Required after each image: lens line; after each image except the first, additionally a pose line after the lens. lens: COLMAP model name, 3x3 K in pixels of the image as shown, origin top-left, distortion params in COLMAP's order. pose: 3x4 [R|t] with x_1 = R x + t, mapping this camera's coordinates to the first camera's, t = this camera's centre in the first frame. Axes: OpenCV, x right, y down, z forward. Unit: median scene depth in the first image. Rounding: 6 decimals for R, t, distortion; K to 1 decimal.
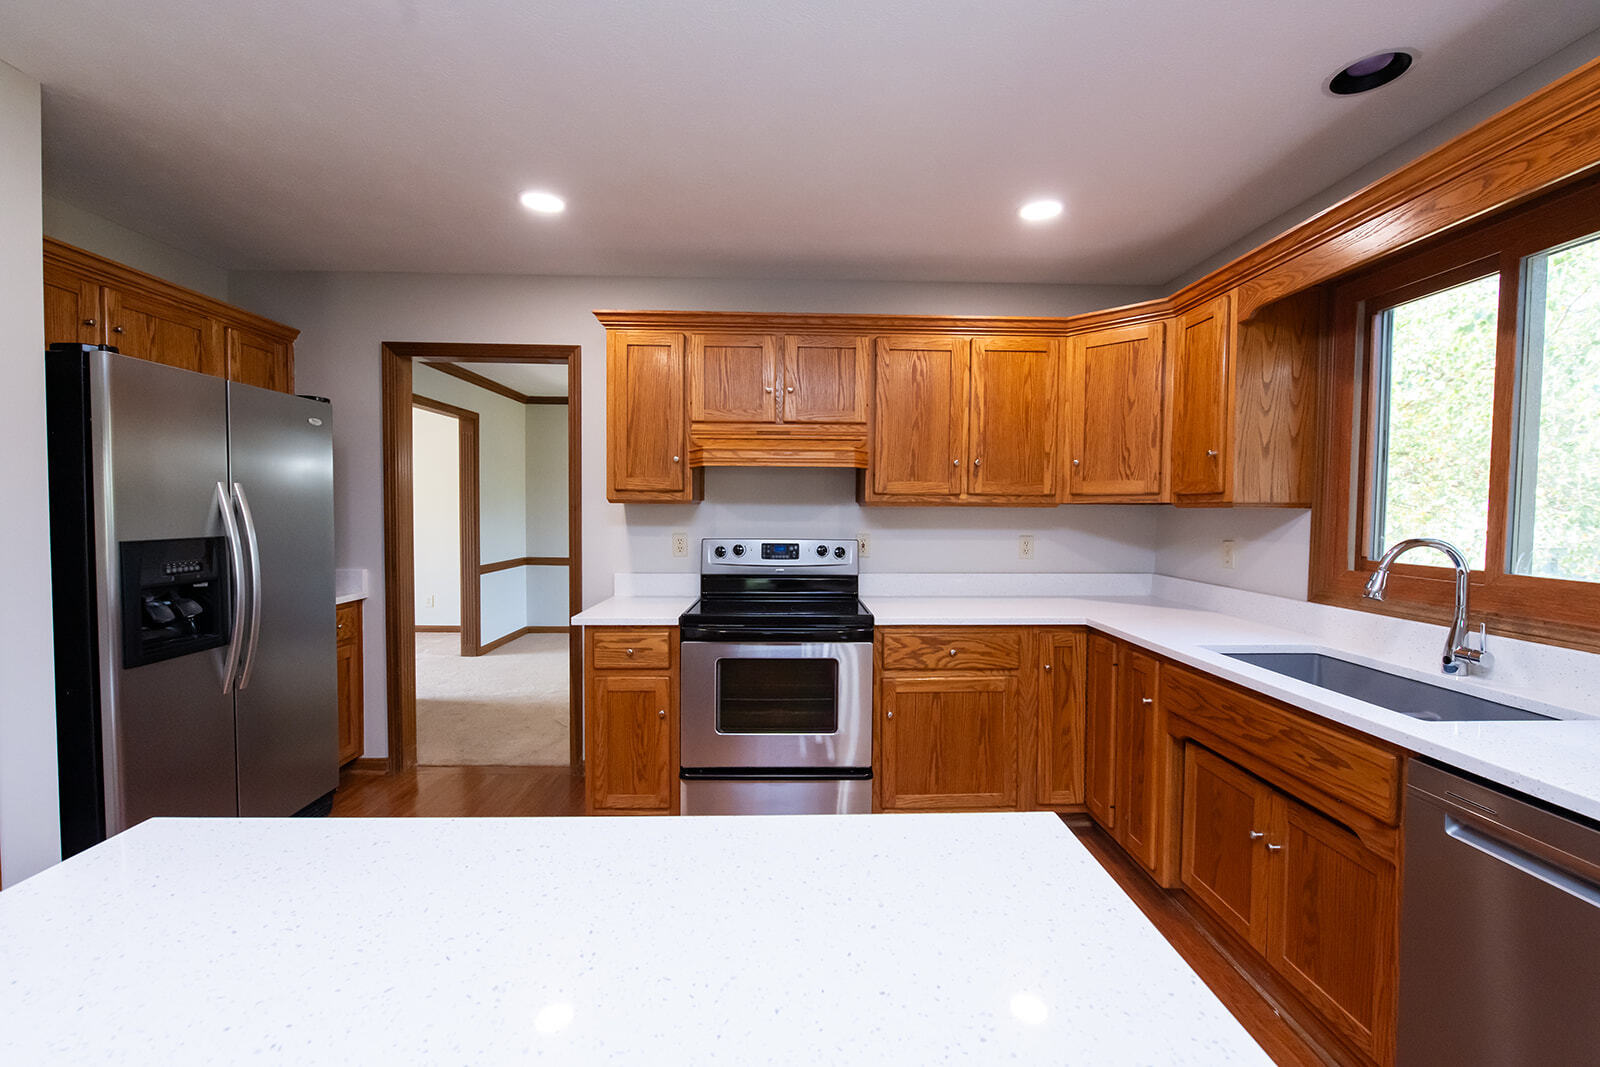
lens RADIAL K [[644.2, 0, 791.4], [0, 644.2, 525.6], [0, 0, 1]] dist [-0.006488, -0.000576]
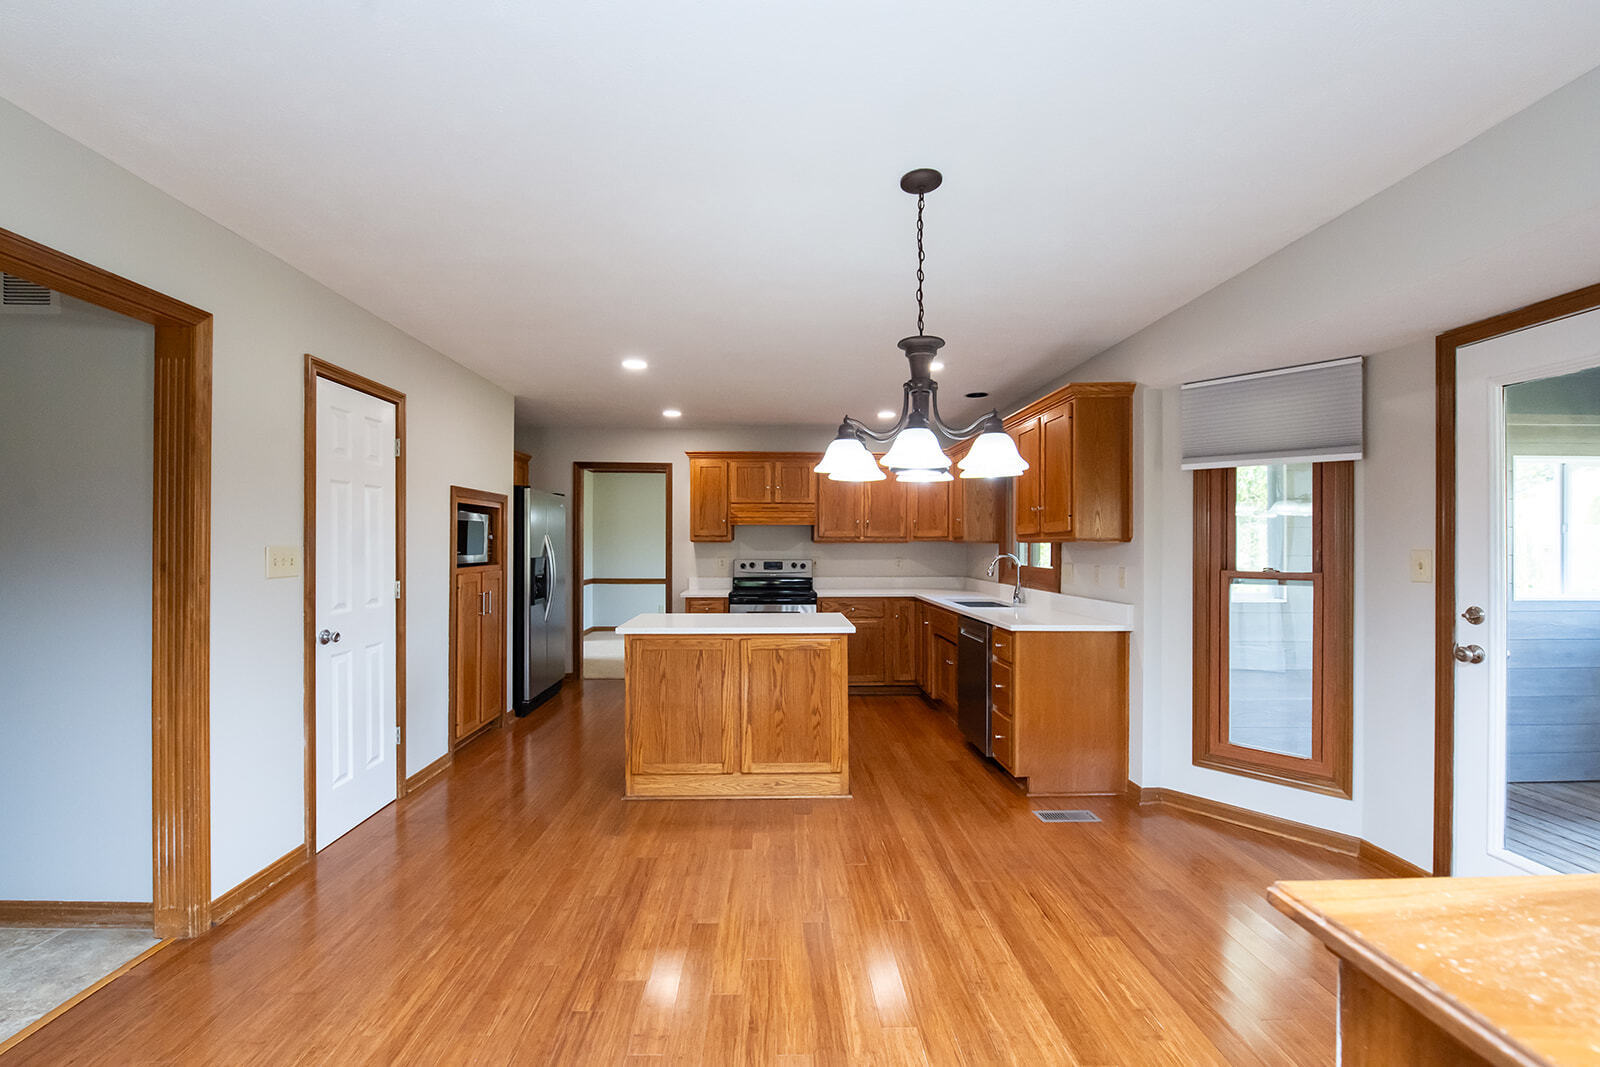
lens RADIAL K [[644.2, 0, 779.0], [0, 644.2, 543.7], [0, 0, 1]] dist [-0.006488, -0.000576]
pose [[0.999915, -0.005348, 0.011862, -0.024279], [0.005649, 0.999659, -0.025503, 0.024681], [-0.011721, 0.025567, 0.999604, -1.090610]]
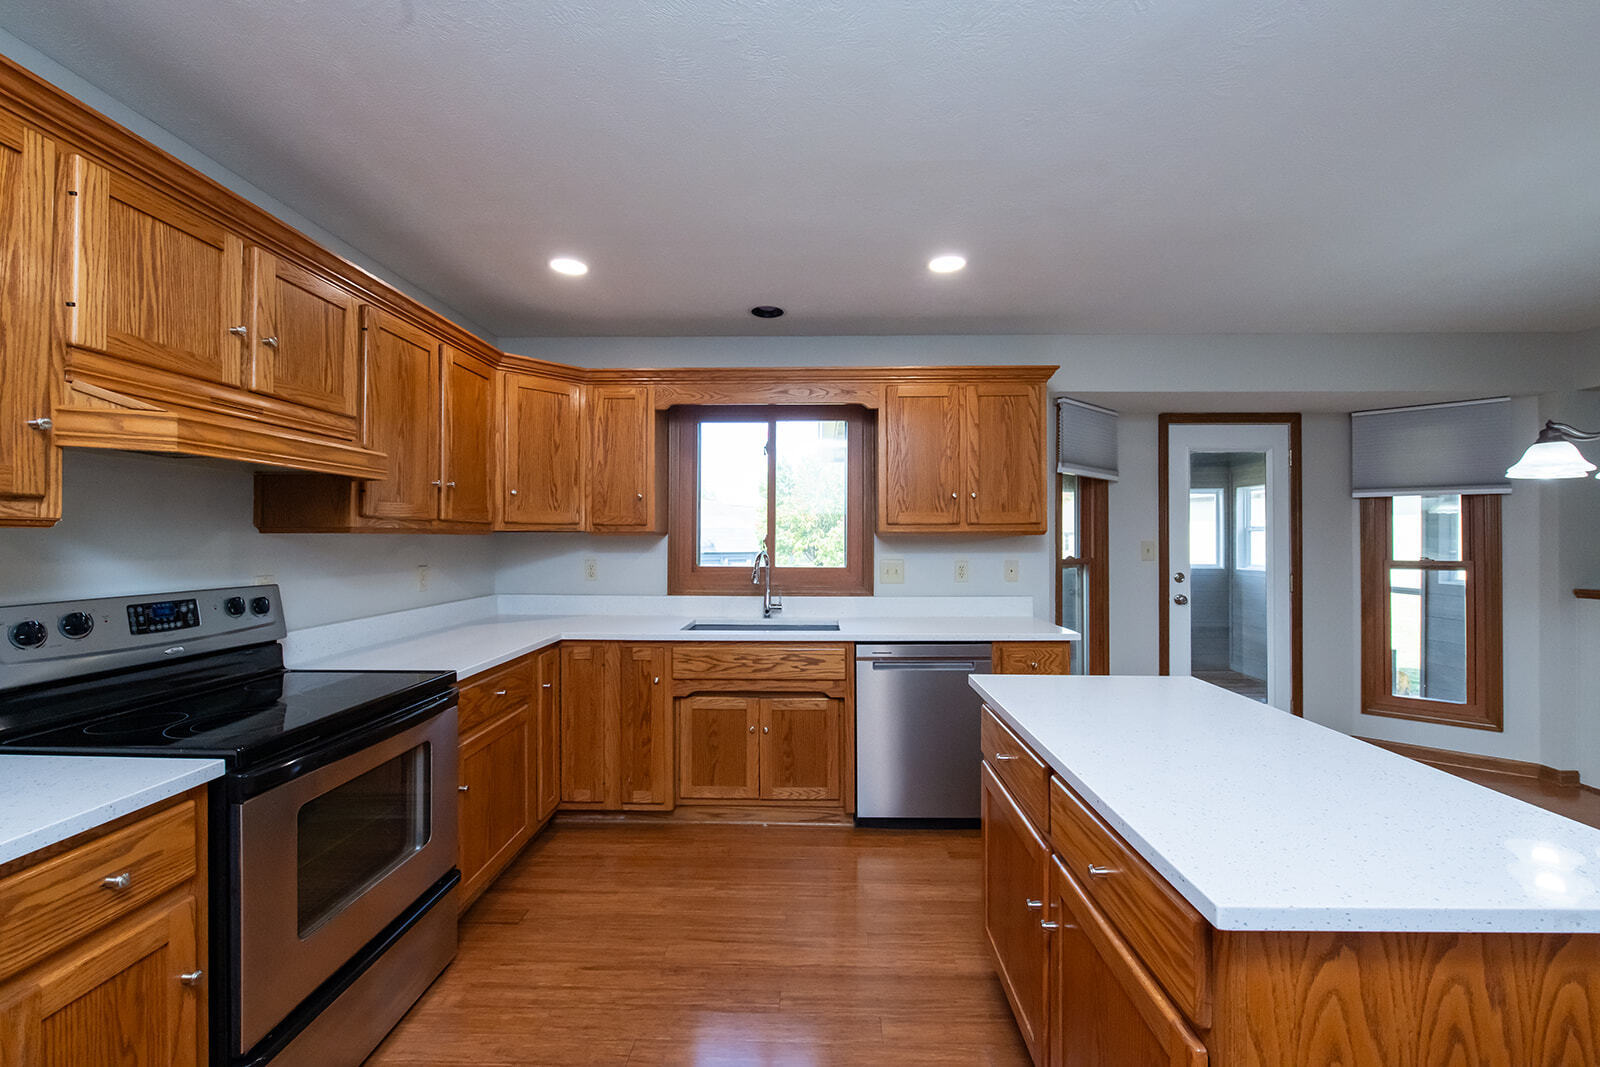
lens RADIAL K [[644.2, 0, 814.4], [0, 644.2, 531.6], [0, 0, 1]] dist [-0.006488, -0.000576]
pose [[0.015124, 0.002903, 0.999881, -0.594407], [0.022280, 0.999747, -0.003239, -0.018810], [-0.999637, 0.022326, 0.015055, 0.481836]]
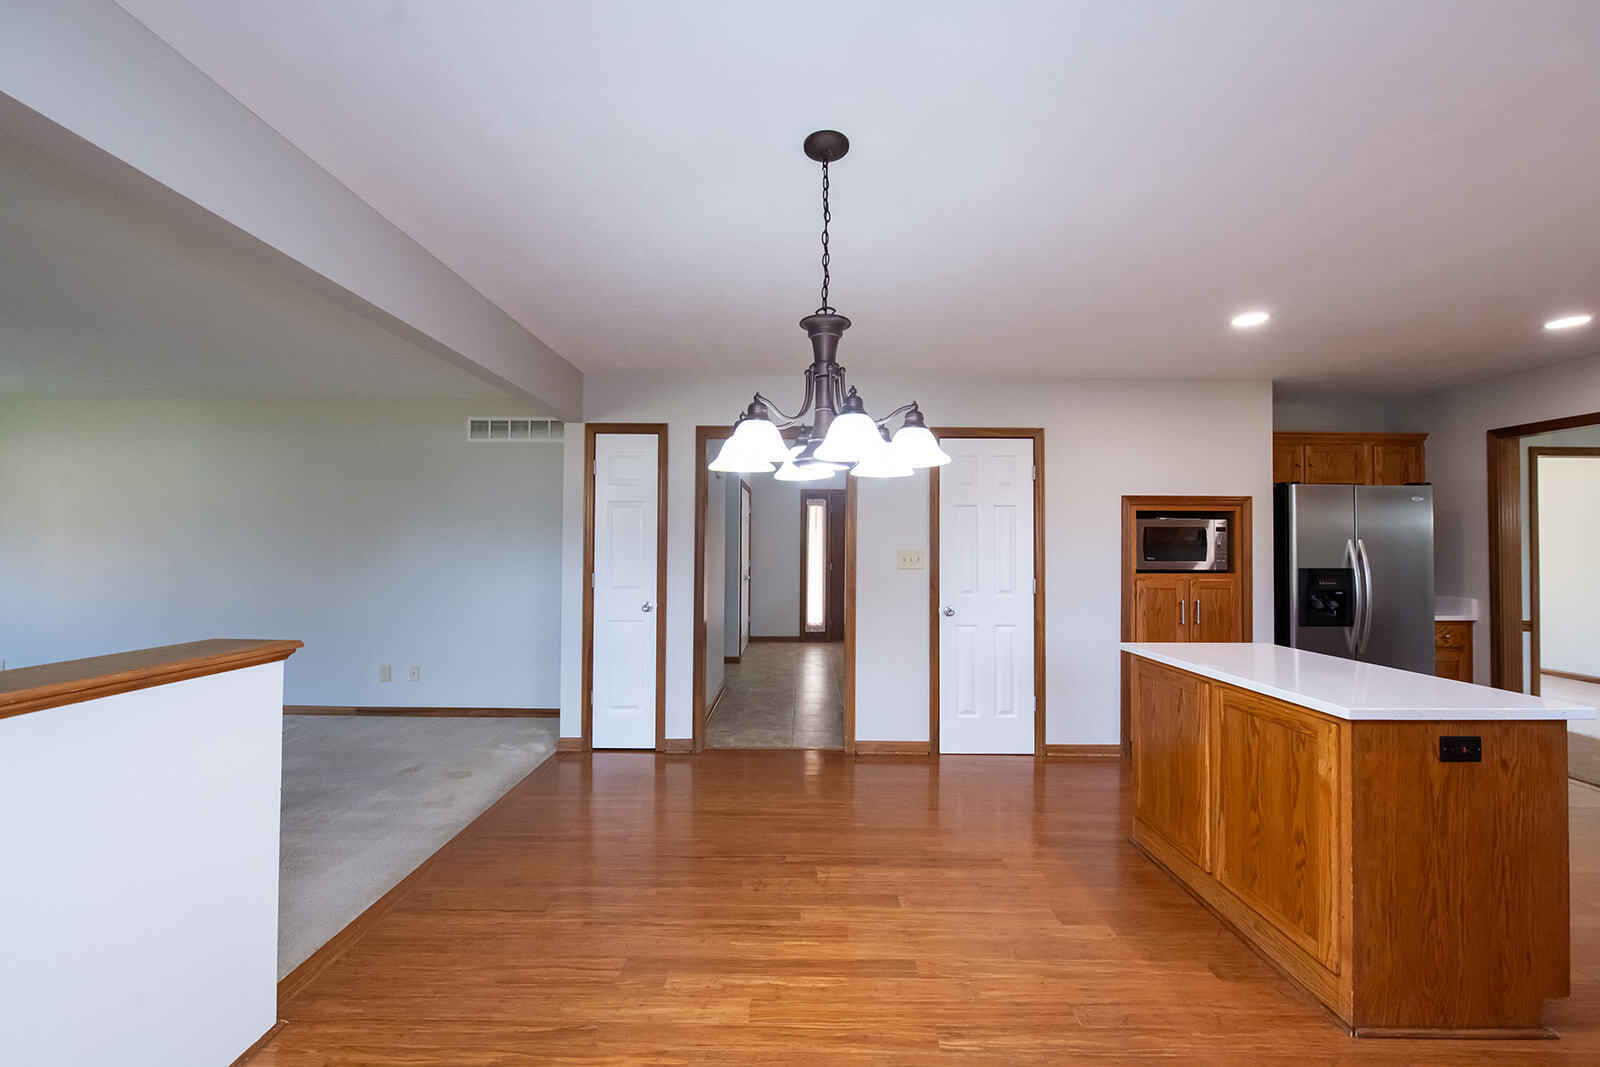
lens RADIAL K [[644.2, 0, 821.6], [0, 644.2, 532.6], [0, 0, 1]] dist [-0.006488, -0.000576]
pose [[0.012680, -0.032815, -0.999381, 0.732253], [-0.031145, 0.998963, -0.033196, 0.016172], [0.999434, 0.031547, 0.011645, -0.434282]]
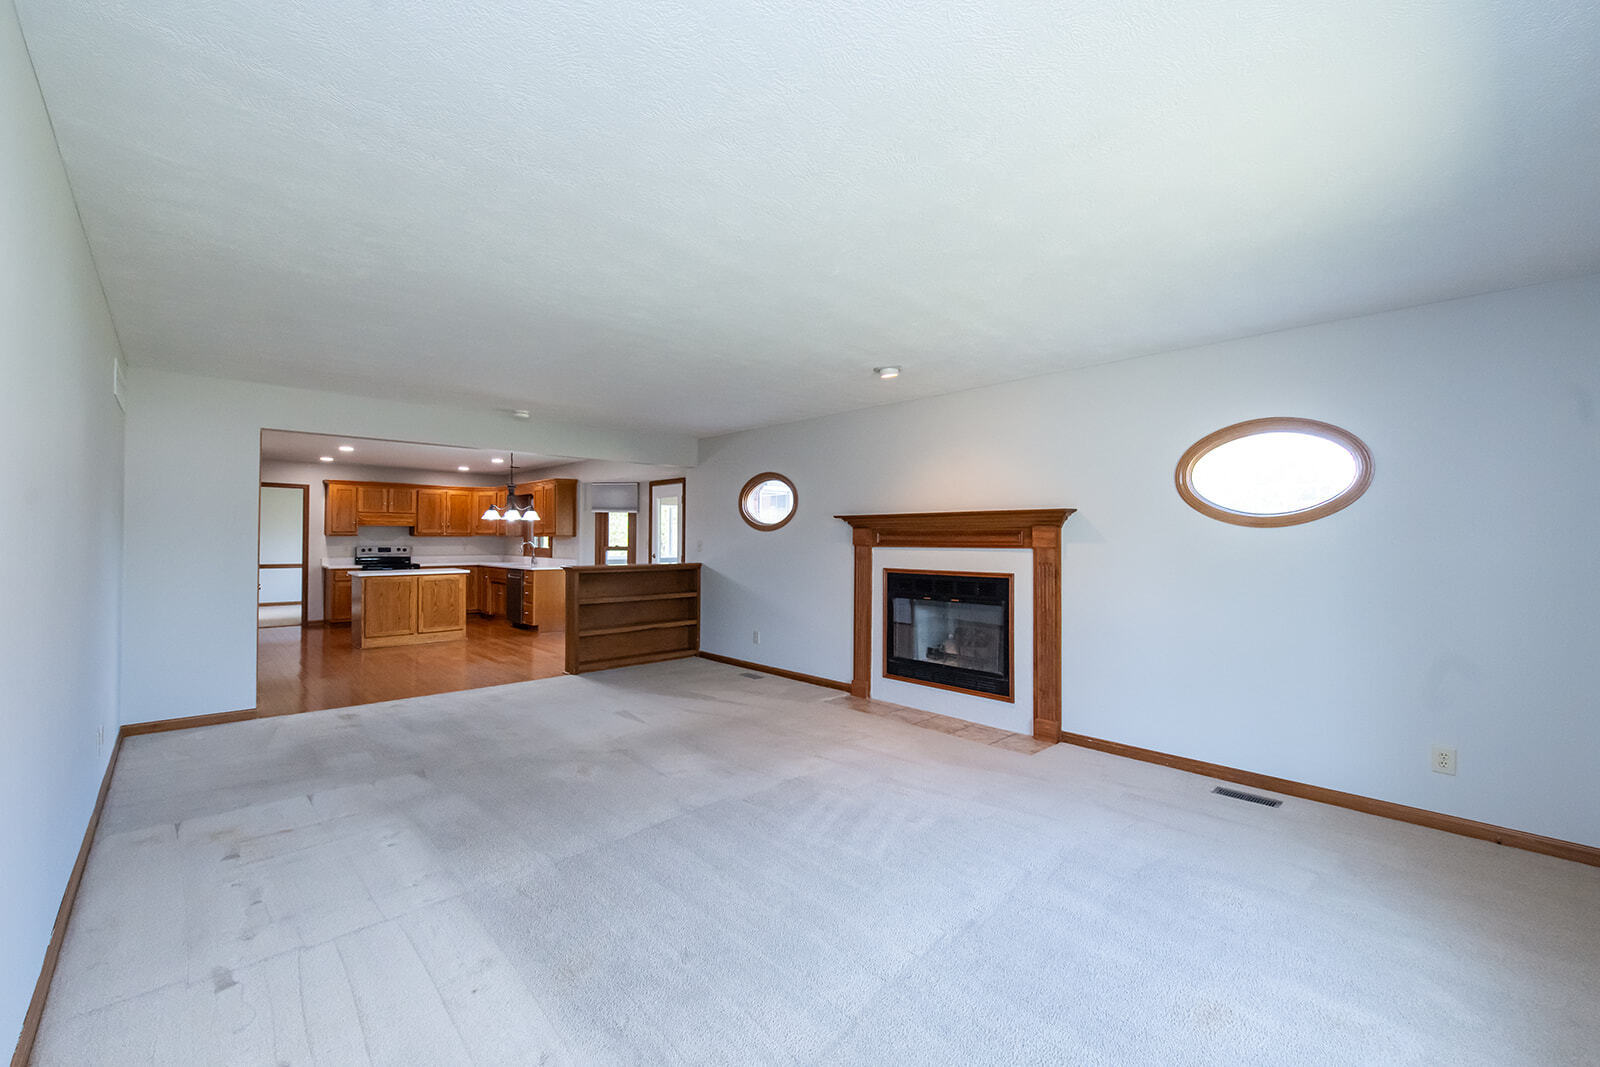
lens RADIAL K [[644.2, 0, 796.3], [0, 644.2, 530.6], [0, 0, 1]] dist [-0.006488, -0.000576]
pose [[0.720263, 0.004186, 0.693688, -0.856529], [0.018467, 0.999512, -0.025207, 0.068582], [-0.693455, 0.030966, 0.719834, -3.120789]]
